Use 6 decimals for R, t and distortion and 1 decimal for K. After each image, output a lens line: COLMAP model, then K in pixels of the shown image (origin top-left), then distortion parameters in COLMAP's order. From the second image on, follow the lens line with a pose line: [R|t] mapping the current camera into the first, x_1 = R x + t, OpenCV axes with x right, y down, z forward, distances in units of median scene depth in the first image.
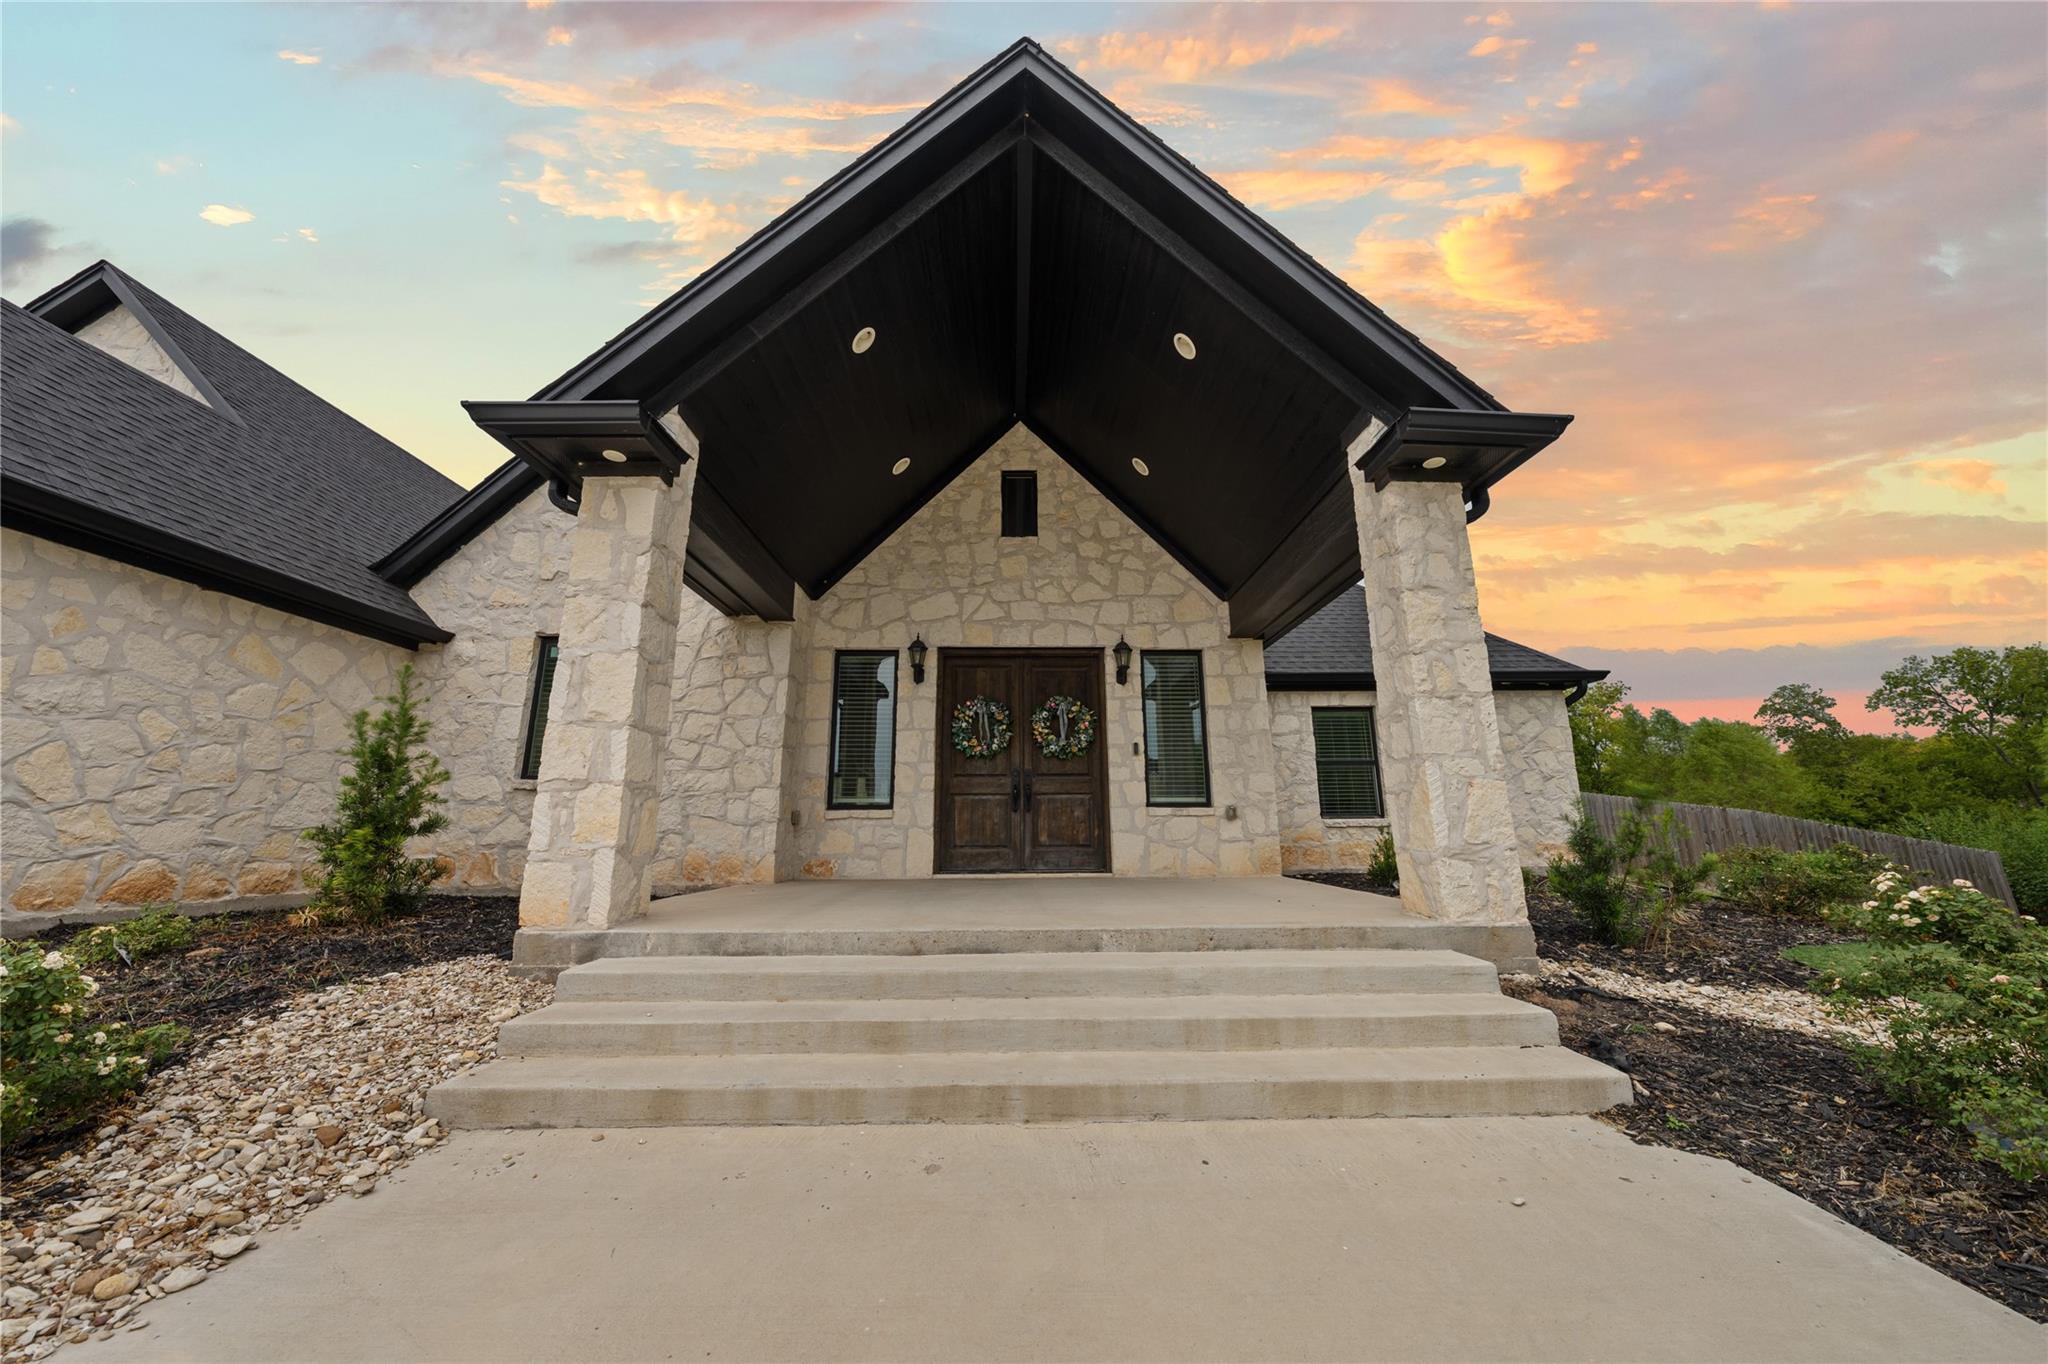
lens RADIAL K [[693.5, 0, 1019.3], [0, 693.5, 679.4], [0, 0, 1]] dist [-0.000940, 0.000034]
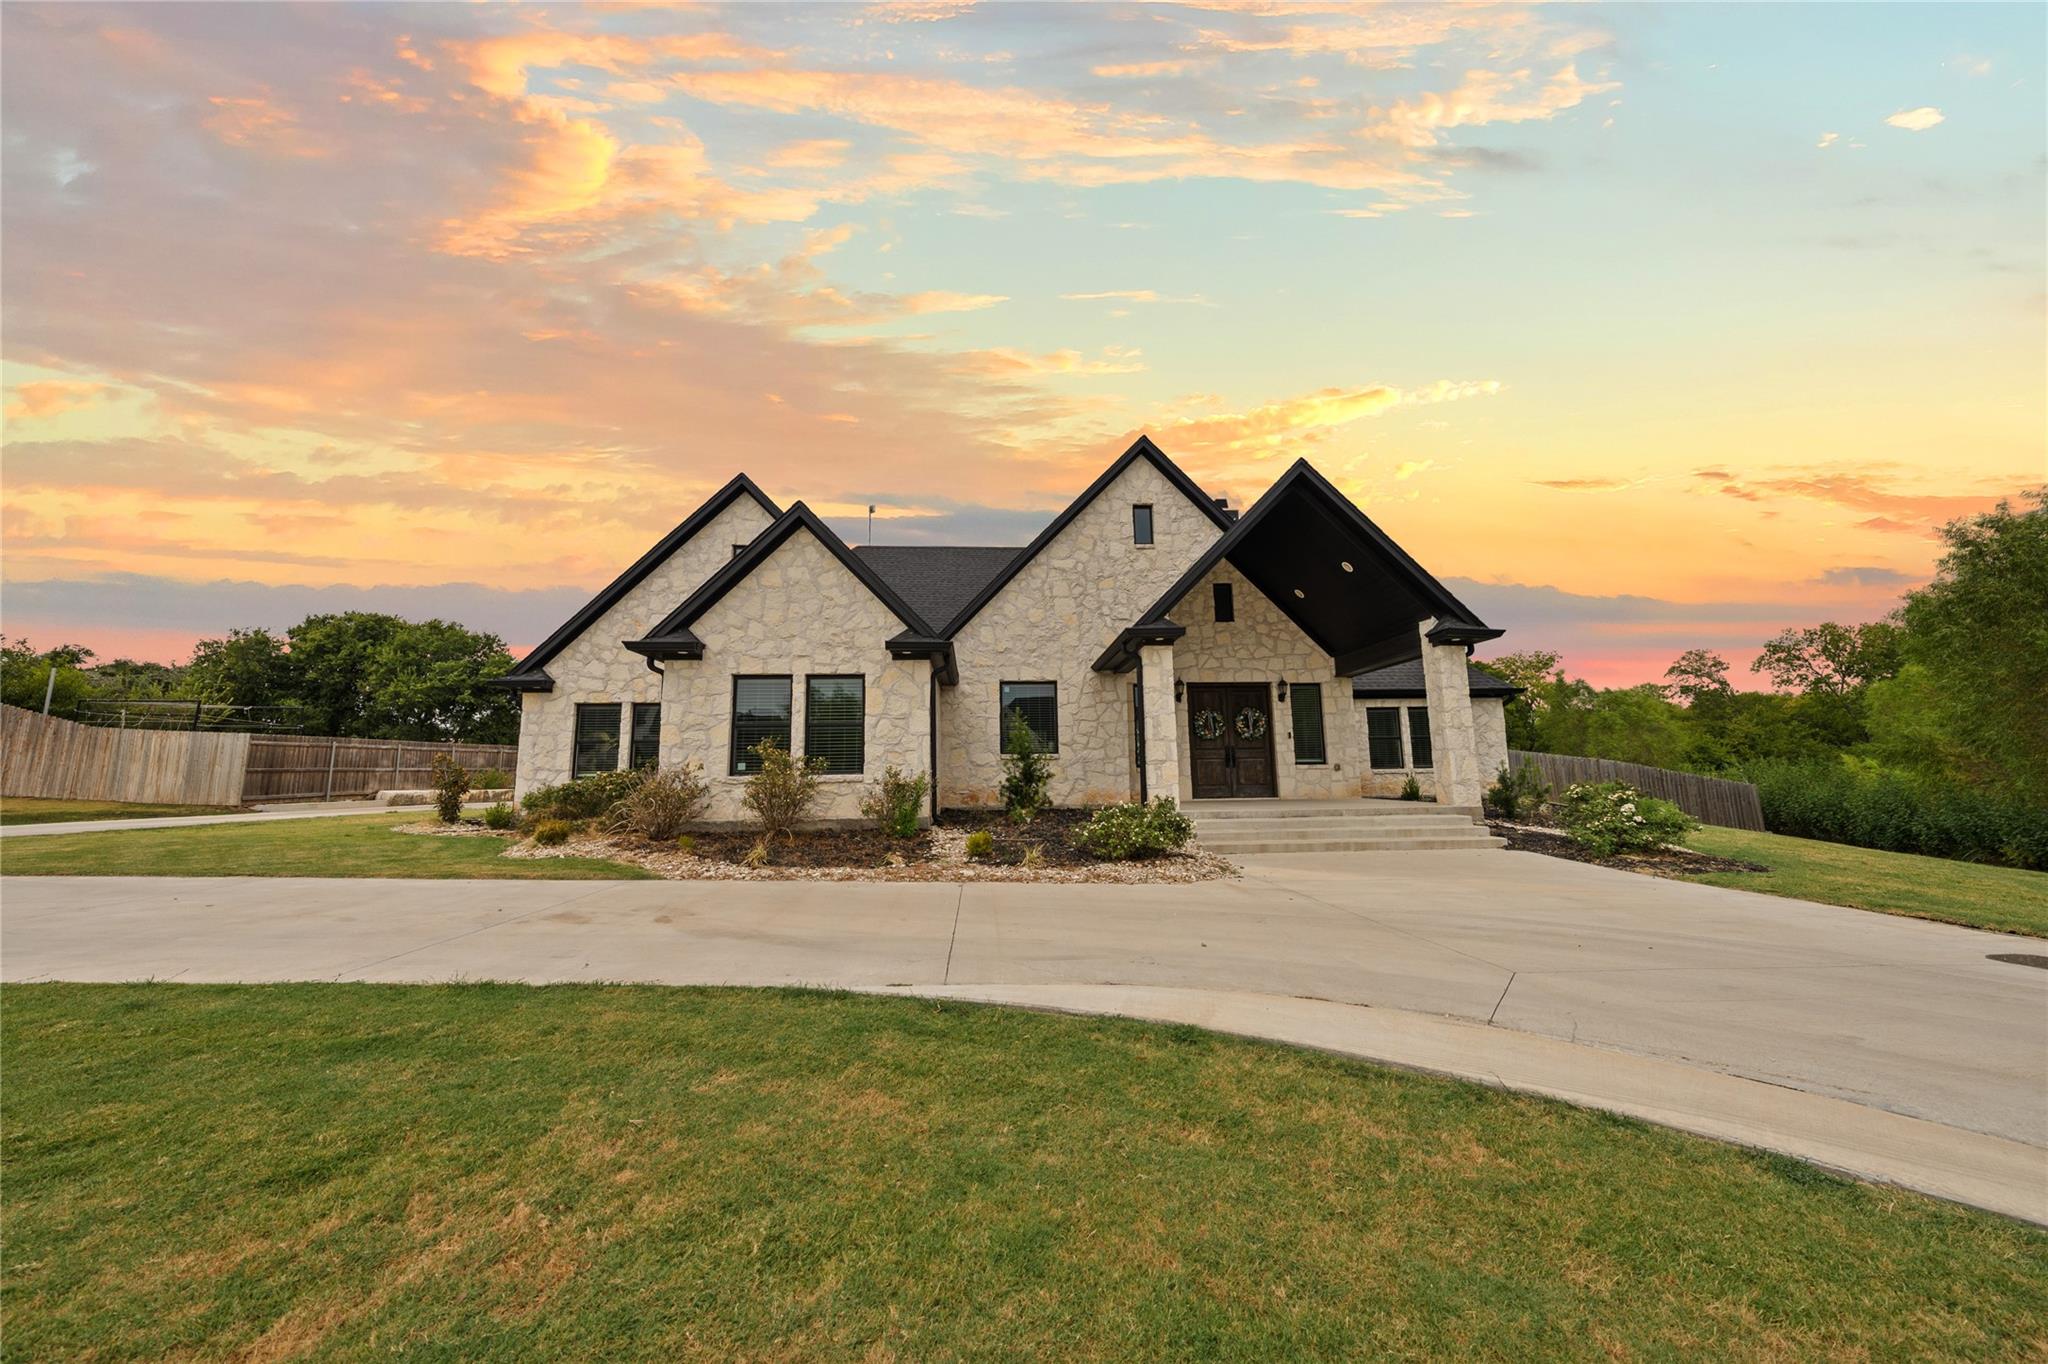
lens RADIAL K [[693.5, 0, 1019.3], [0, 693.5, 679.4], [0, 0, 1]] dist [-0.000940, 0.000034]
pose [[0.998763, -0.002267, 0.049678, -0.663088], [-0.001365, 0.997335, 0.072950, -0.191236], [-0.049711, -0.072928, 0.996098, -0.867220]]
